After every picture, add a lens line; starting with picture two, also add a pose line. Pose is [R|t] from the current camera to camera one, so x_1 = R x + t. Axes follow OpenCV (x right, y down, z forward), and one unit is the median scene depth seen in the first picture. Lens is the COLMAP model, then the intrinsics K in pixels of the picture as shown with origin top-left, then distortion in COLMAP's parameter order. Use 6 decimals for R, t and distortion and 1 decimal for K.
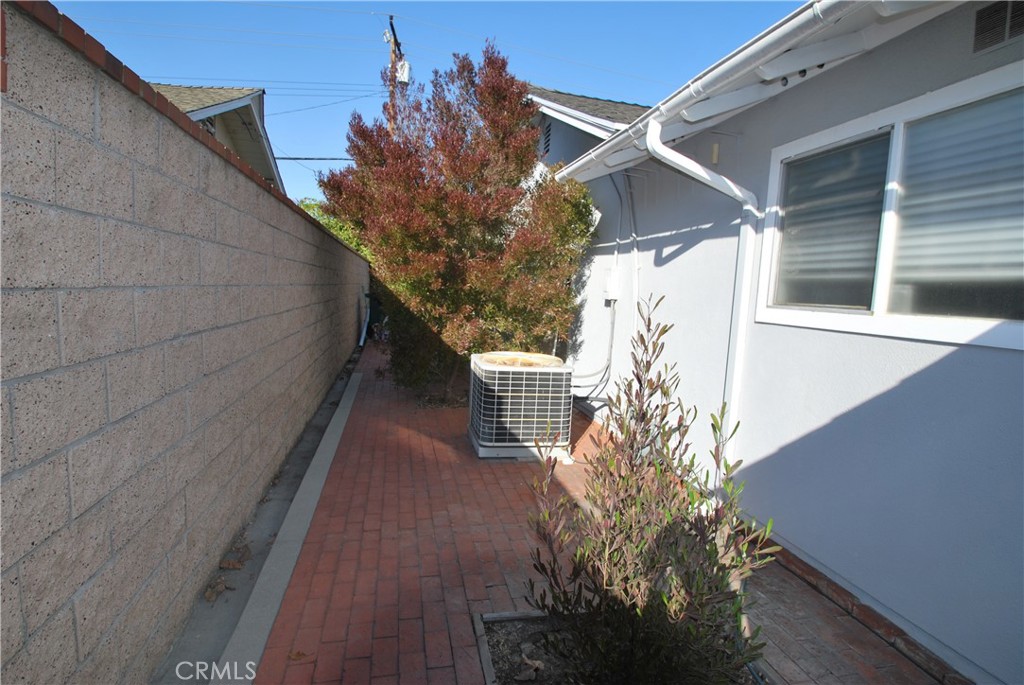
lens RADIAL K [[533.8, 0, 512.7], [0, 533.8, 343.1], [0, 0, 1]] dist [-0.022102, -0.001469]
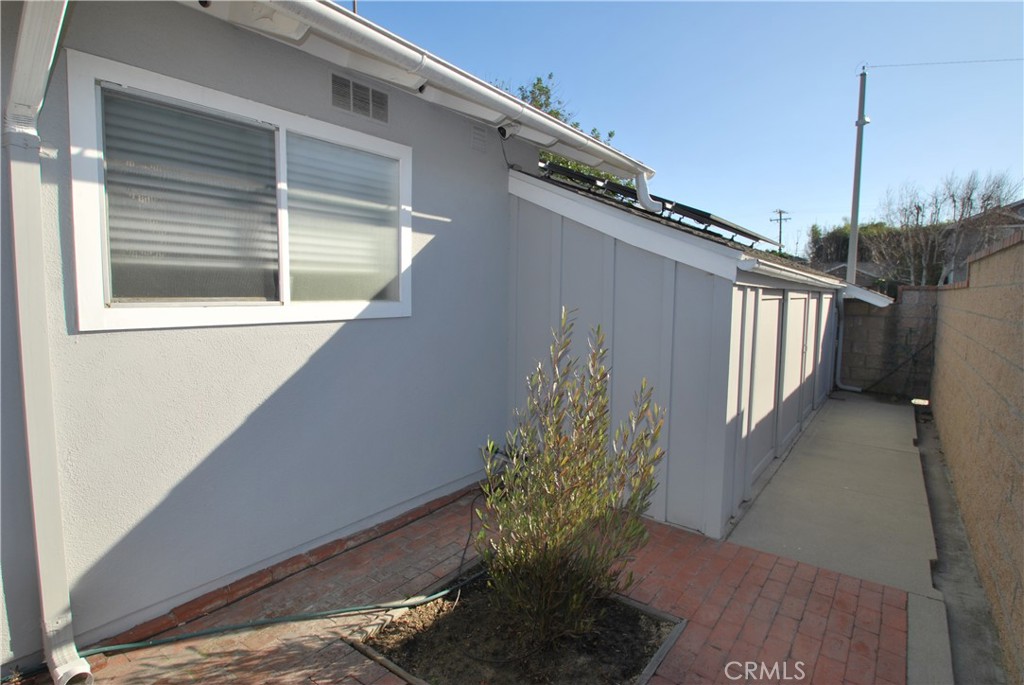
lens RADIAL K [[533.8, 0, 512.6], [0, 533.8, 342.8], [0, 0, 1]] dist [-0.022102, -0.001469]
pose [[-0.665520, -0.139871, 0.733157, -0.437294], [0.021971, 0.978187, 0.206562, -0.193093], [-0.746057, 0.153579, -0.647929, 1.380894]]
